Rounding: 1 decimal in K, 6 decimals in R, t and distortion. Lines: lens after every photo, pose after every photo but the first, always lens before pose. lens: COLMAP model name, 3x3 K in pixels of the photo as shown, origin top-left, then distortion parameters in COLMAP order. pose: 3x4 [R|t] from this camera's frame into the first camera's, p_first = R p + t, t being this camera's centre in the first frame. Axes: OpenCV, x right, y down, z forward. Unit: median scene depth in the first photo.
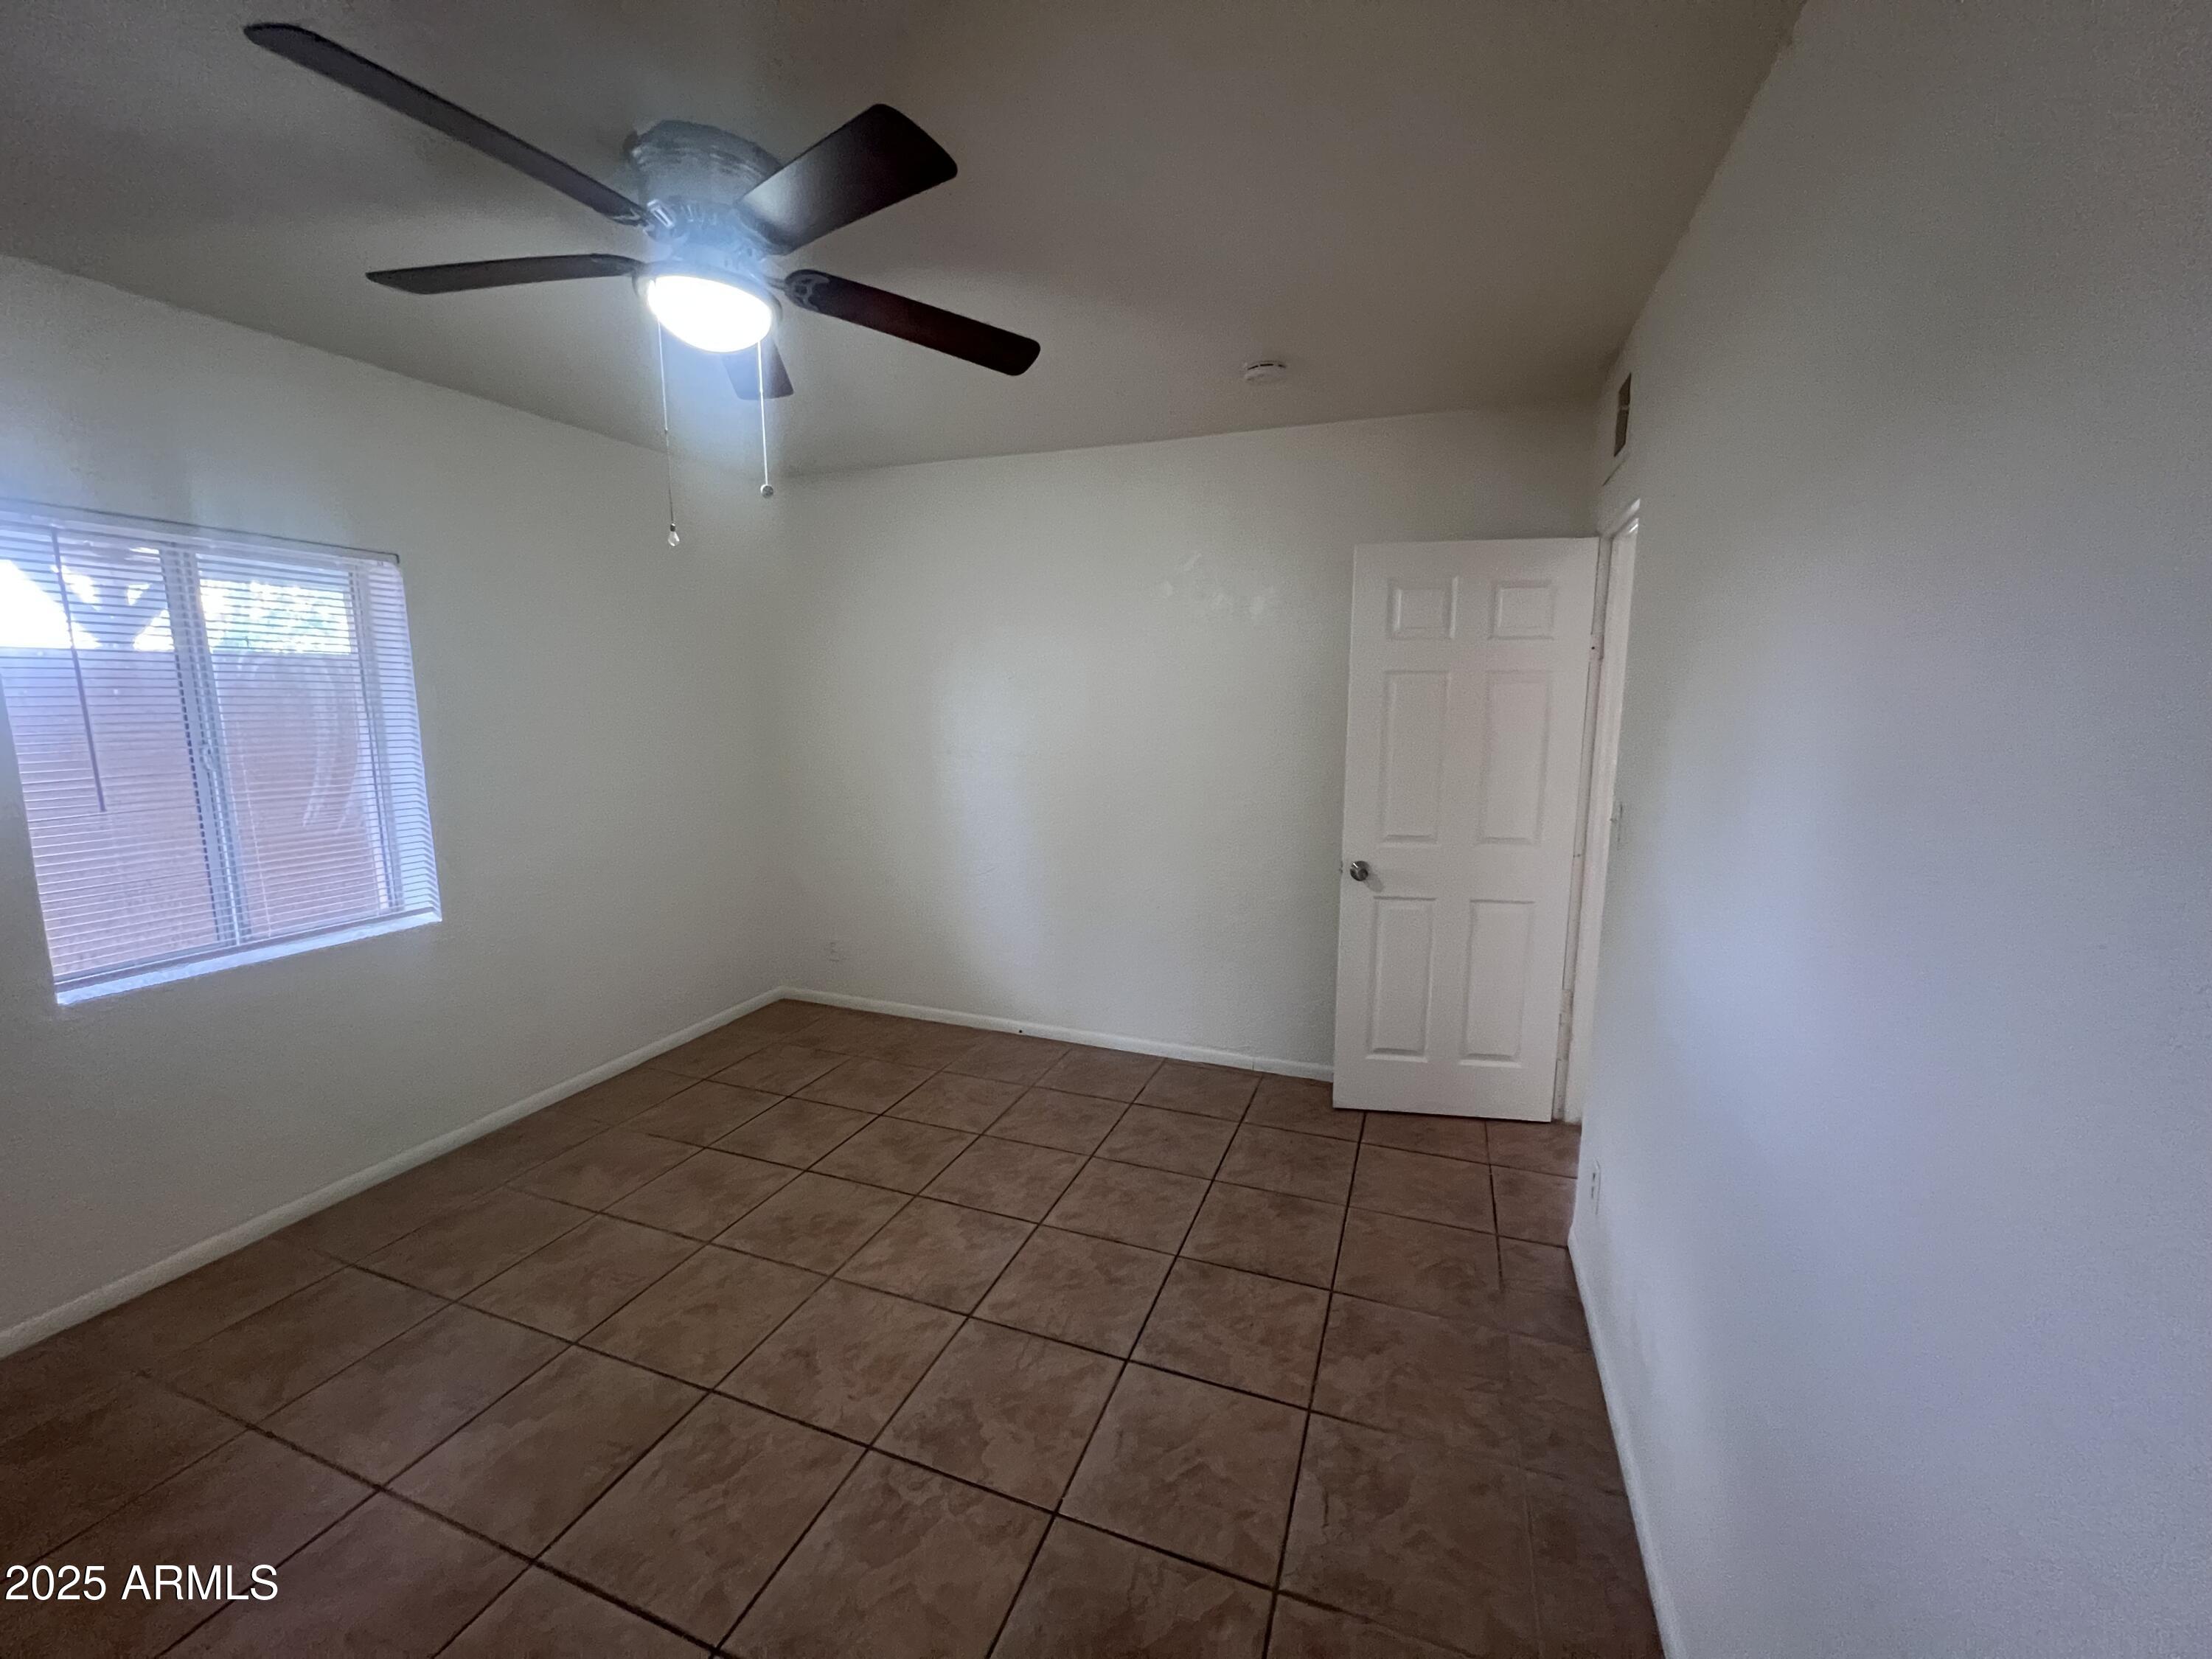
lens RADIAL K [[890.9, 0, 1103.3], [0, 890.9, 832.6], [0, 0, 1]] dist [0.000538, 0.000479]
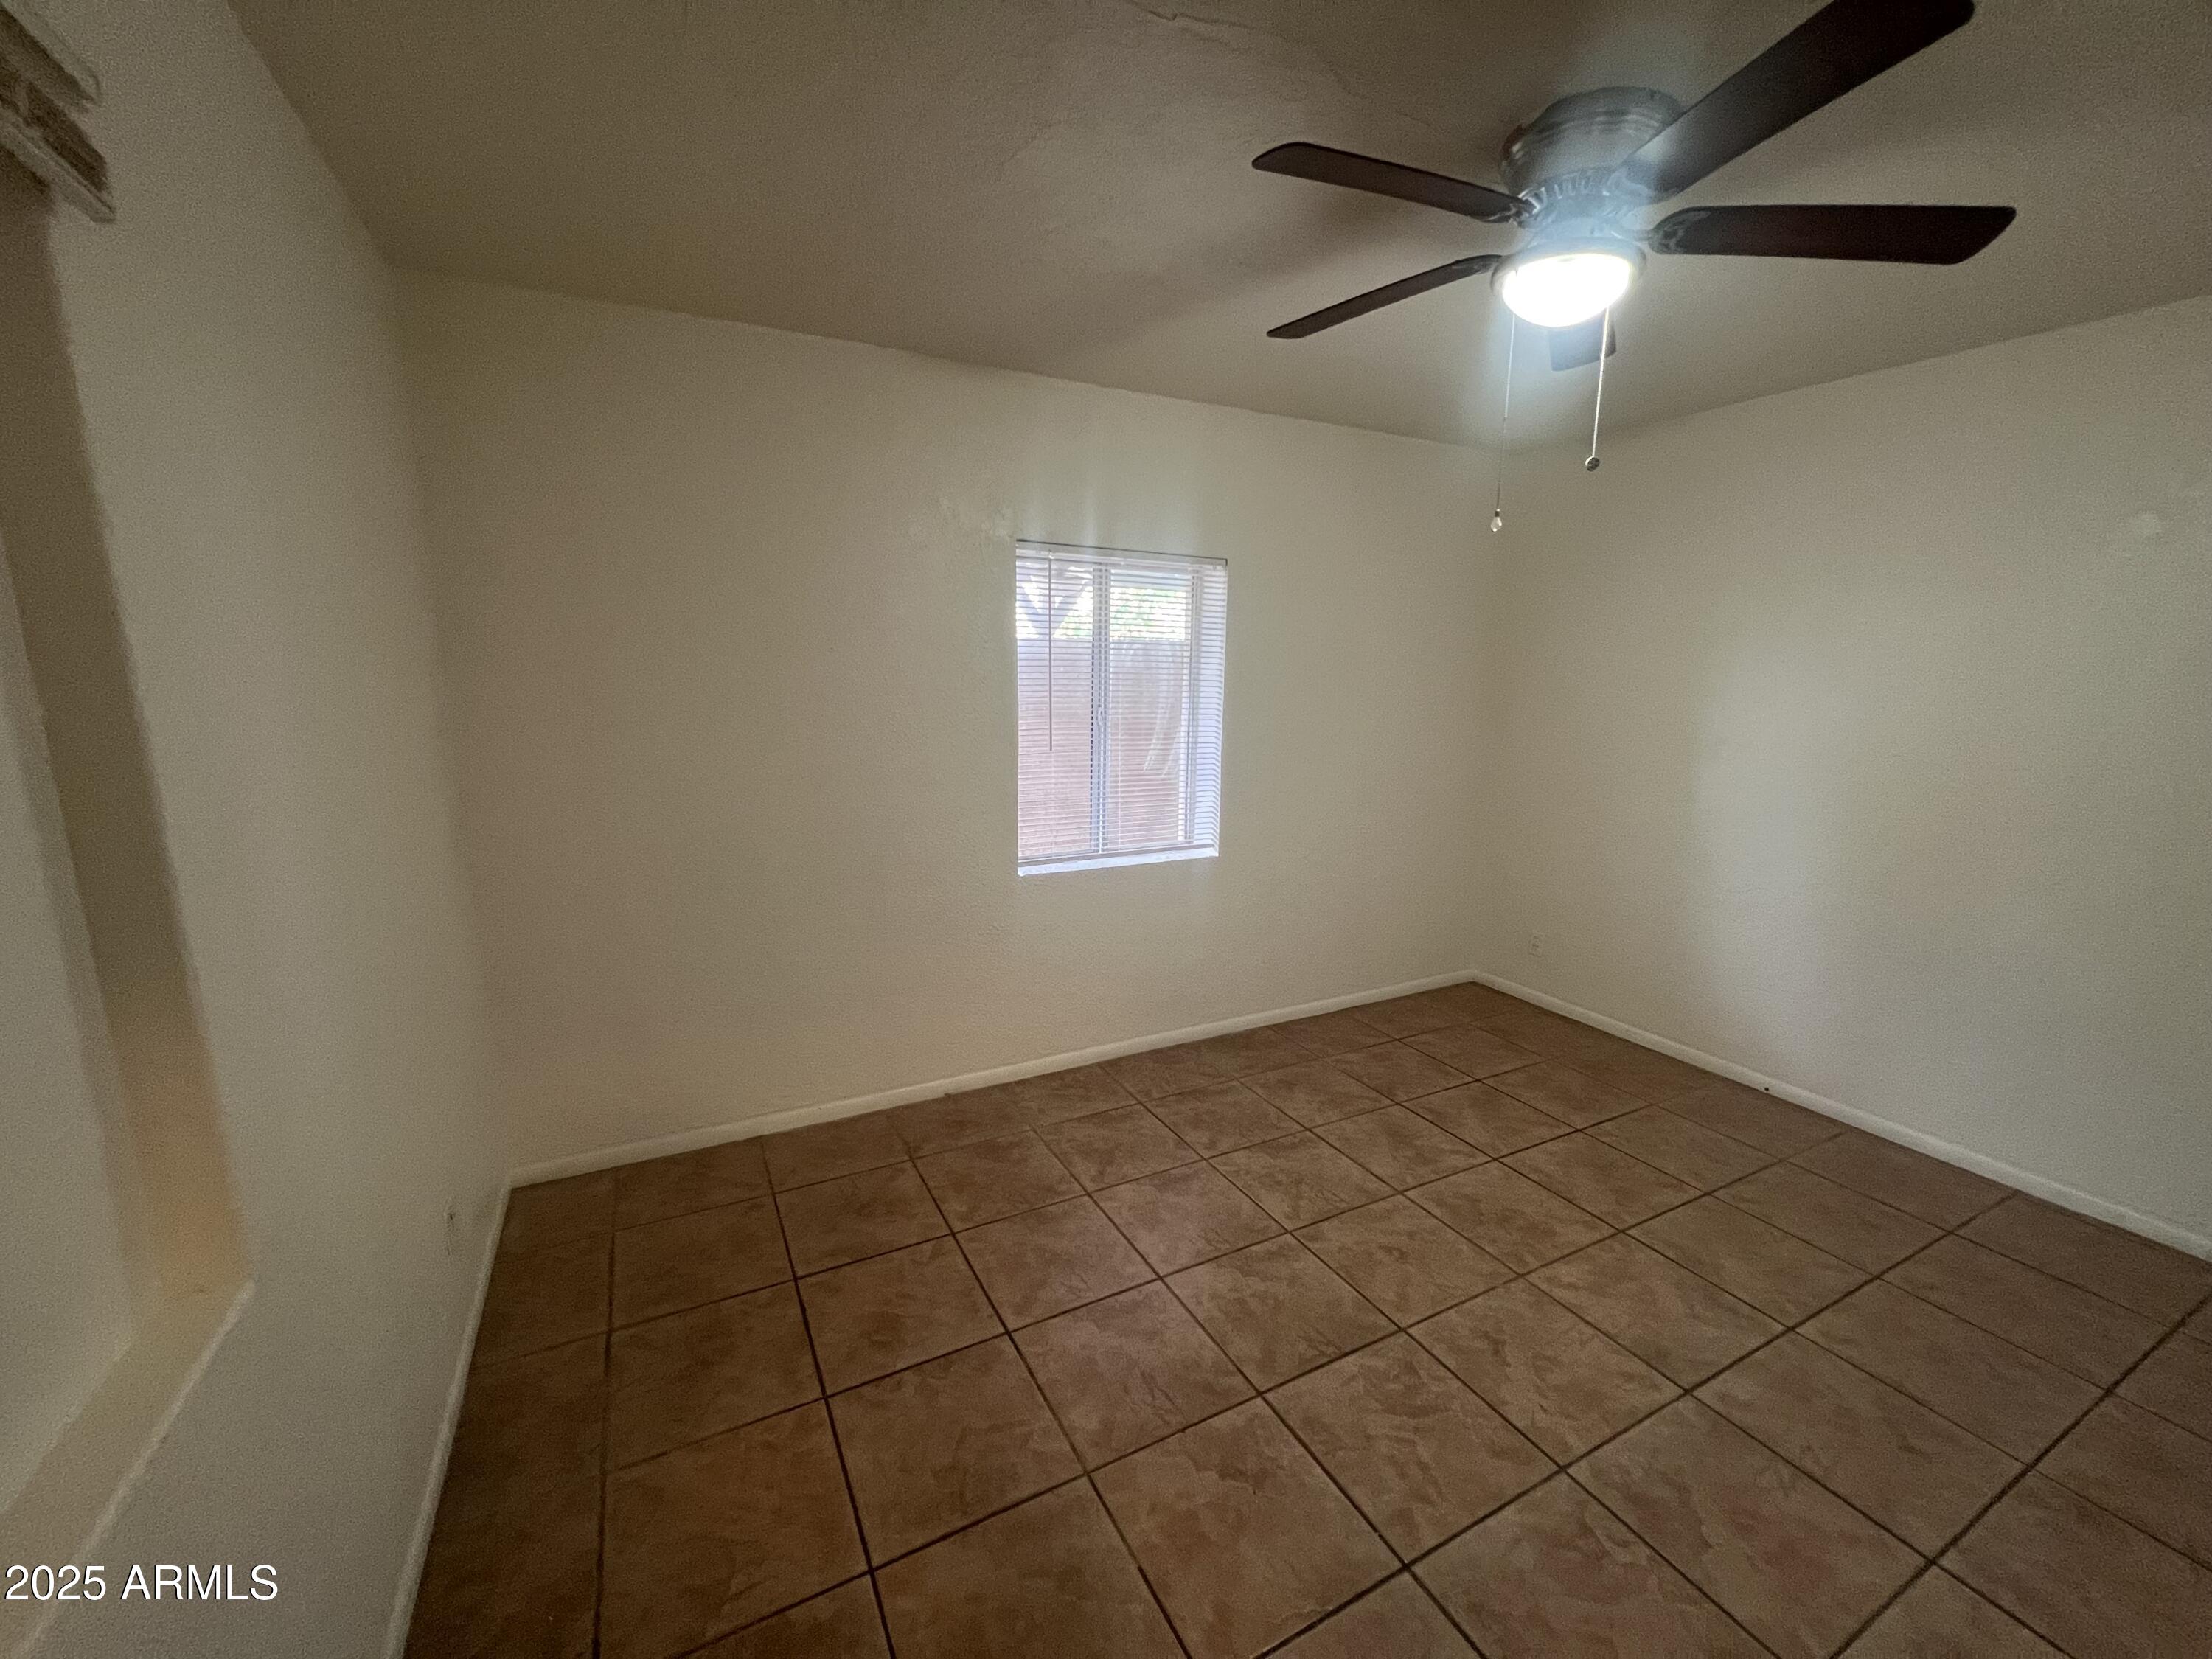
lens RADIAL K [[890.9, 0, 1103.3], [0, 890.9, 832.6], [0, 0, 1]] dist [0.000538, 0.000479]
pose [[0.744159, 0.125841, -0.656043, -0.066588], [-0.110300, 0.991763, 0.065123, 0.004712], [0.658834, 0.023900, 0.751909, -0.043245]]
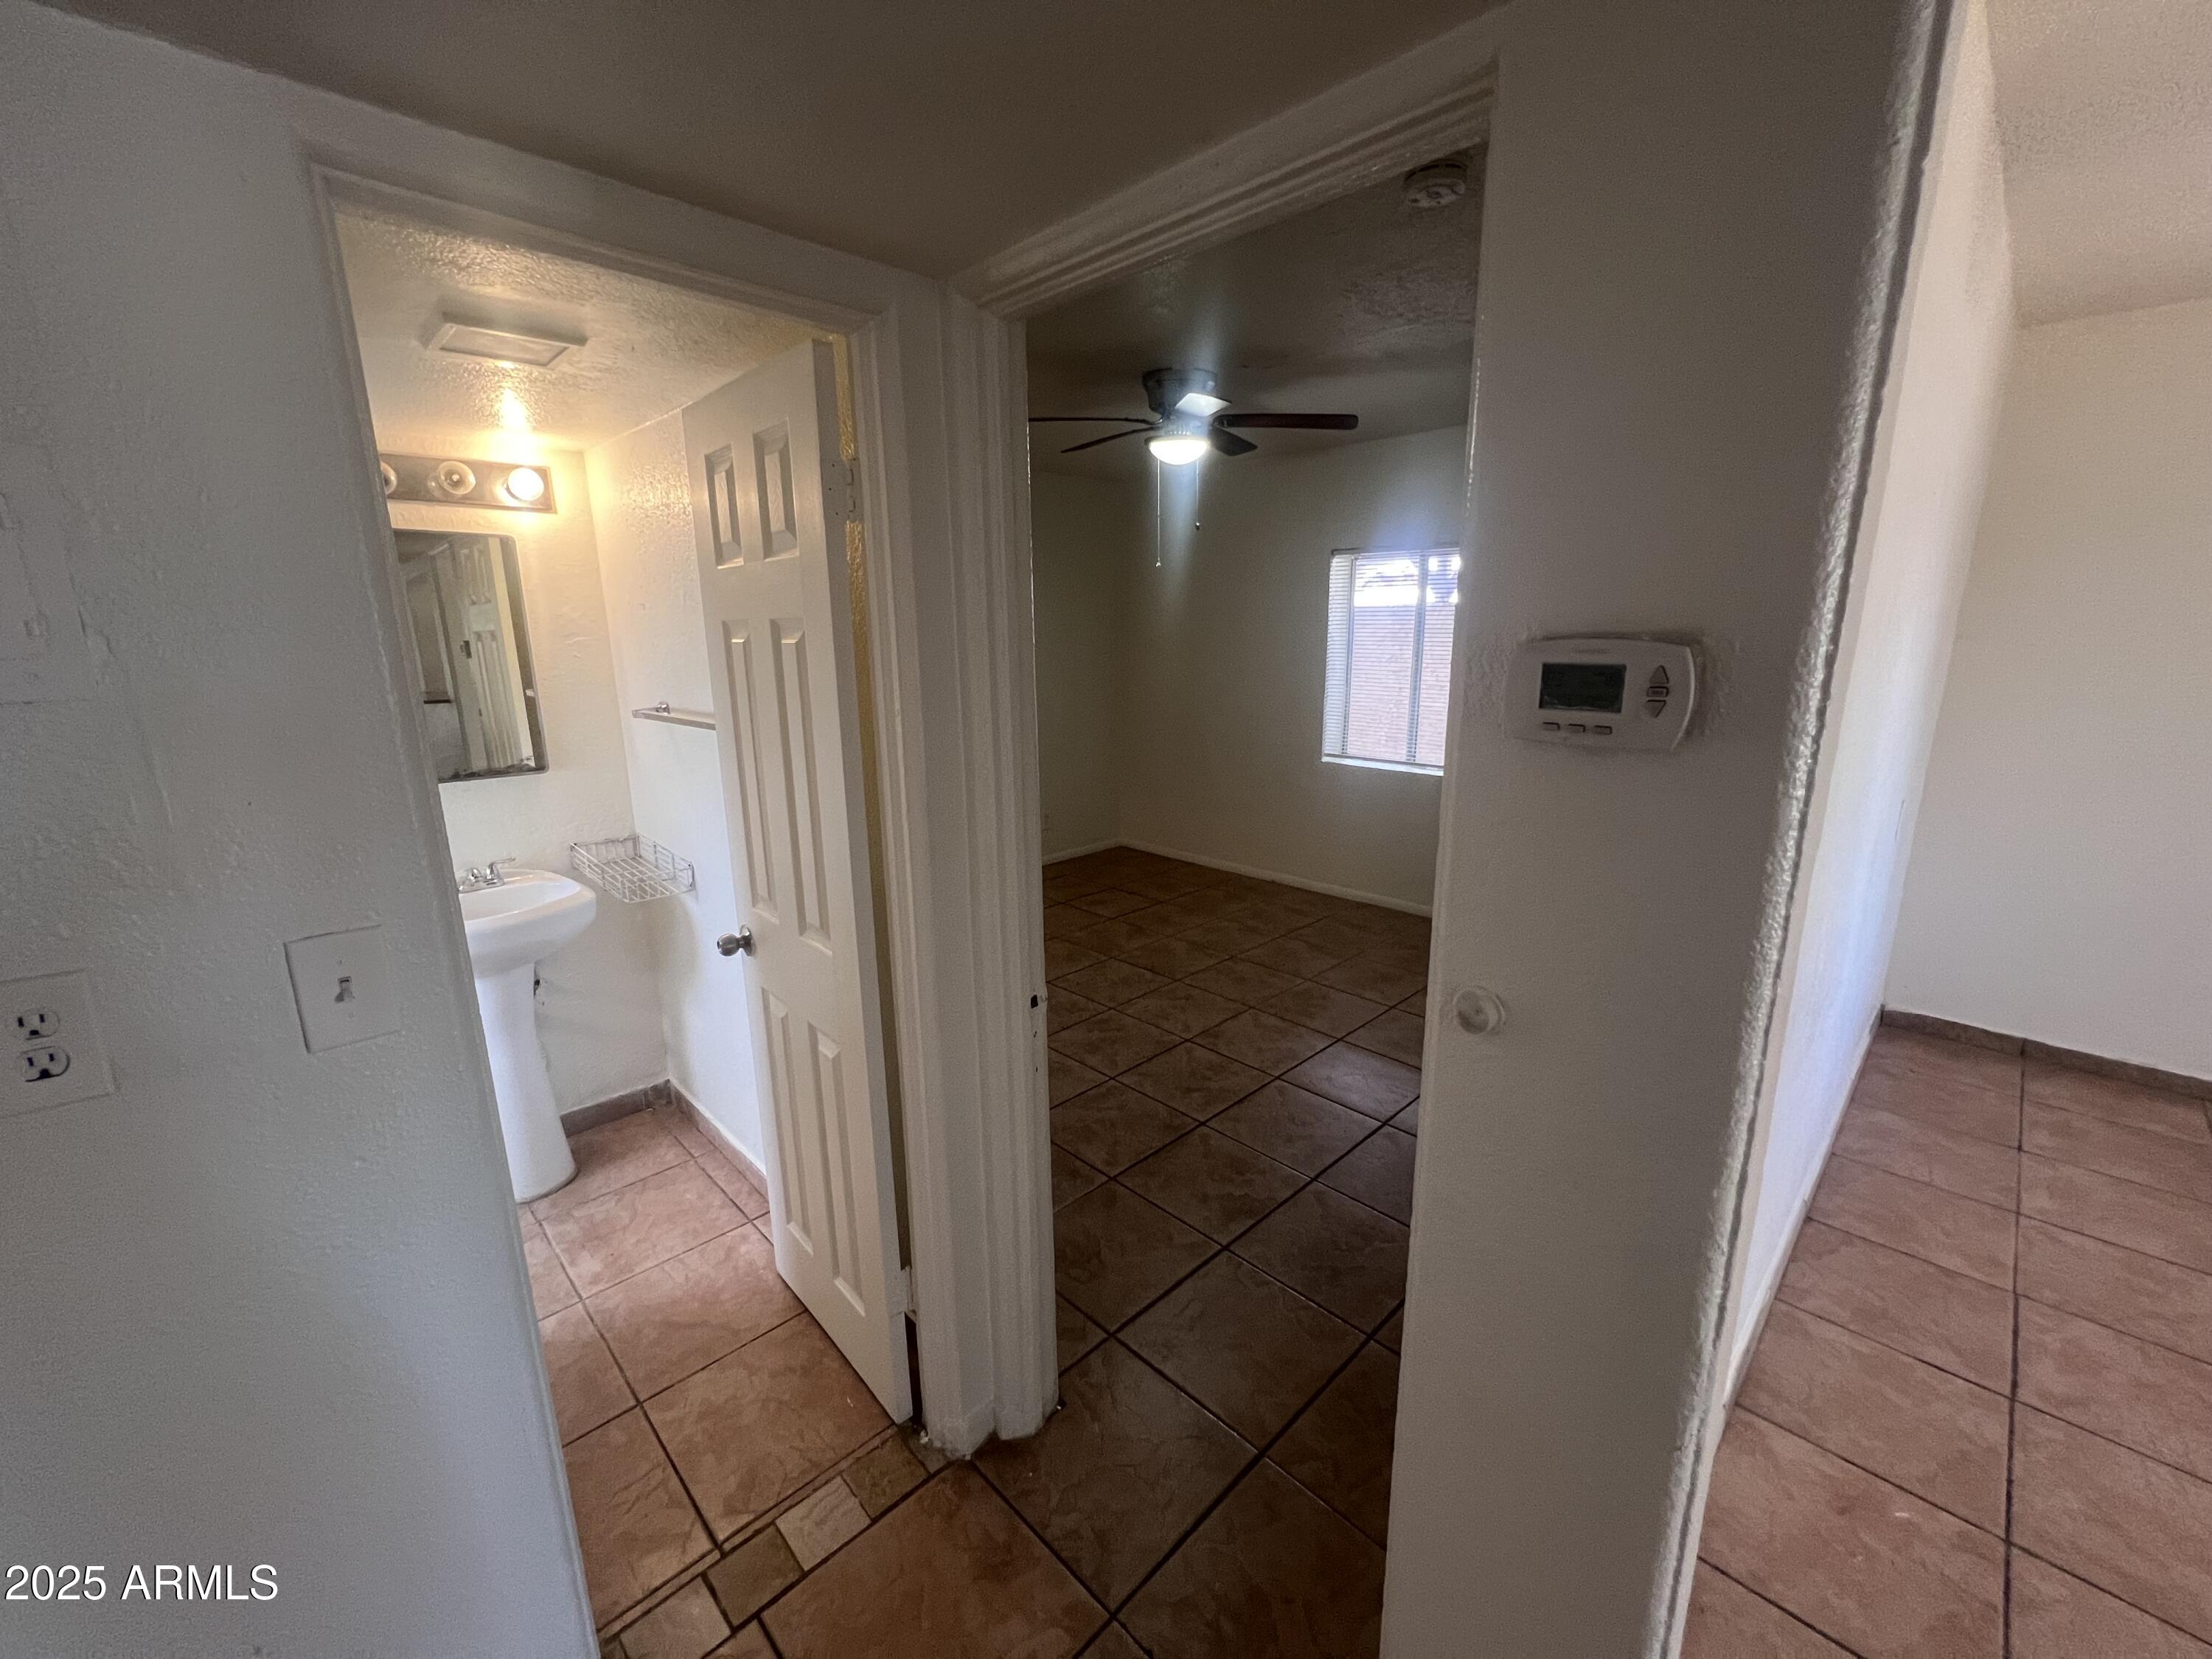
lens RADIAL K [[890.9, 0, 1103.3], [0, 890.9, 832.6], [0, 0, 1]] dist [0.000538, 0.000479]
pose [[-0.428985, 0.208663, -0.878881, 1.123248], [-0.126886, 0.949388, 0.287336, -0.221054], [0.894356, 0.234781, -0.380797, 1.264138]]
